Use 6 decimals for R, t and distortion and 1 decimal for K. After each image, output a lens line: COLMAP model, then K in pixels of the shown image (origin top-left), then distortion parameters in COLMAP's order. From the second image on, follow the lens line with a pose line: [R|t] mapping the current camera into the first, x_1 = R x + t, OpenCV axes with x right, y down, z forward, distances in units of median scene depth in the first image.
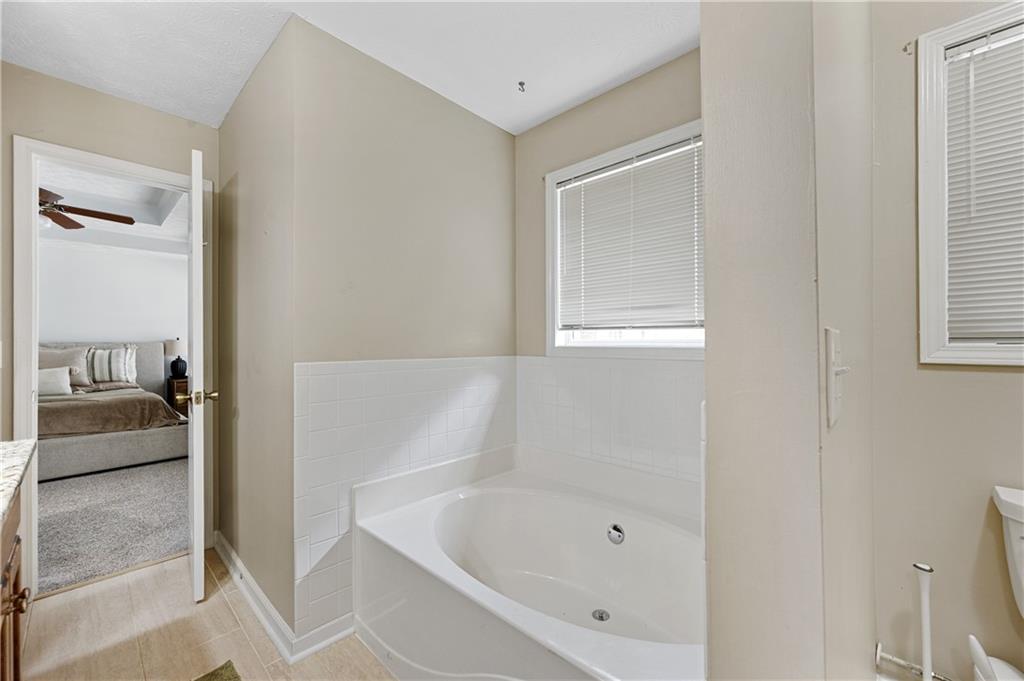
lens RADIAL K [[414.9, 0, 512.8], [0, 414.9, 340.1], [0, 0, 1]] dist [0.001833, 0.000098]
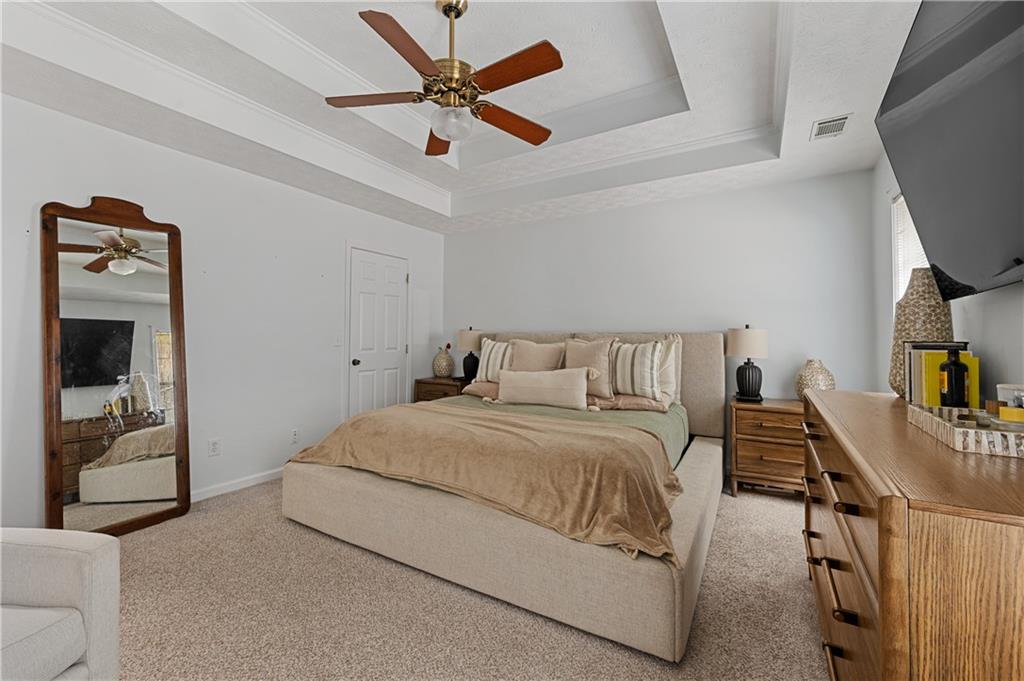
lens RADIAL K [[414.9, 0, 513.7], [0, 414.9, 341.7], [0, 0, 1]] dist [0.001833, 0.000098]
pose [[0.224795, 0.010984, -0.974344, -0.418108], [-0.002354, 0.999940, 0.010729, 0.013903], [0.974403, -0.000118, 0.224807, 0.702339]]
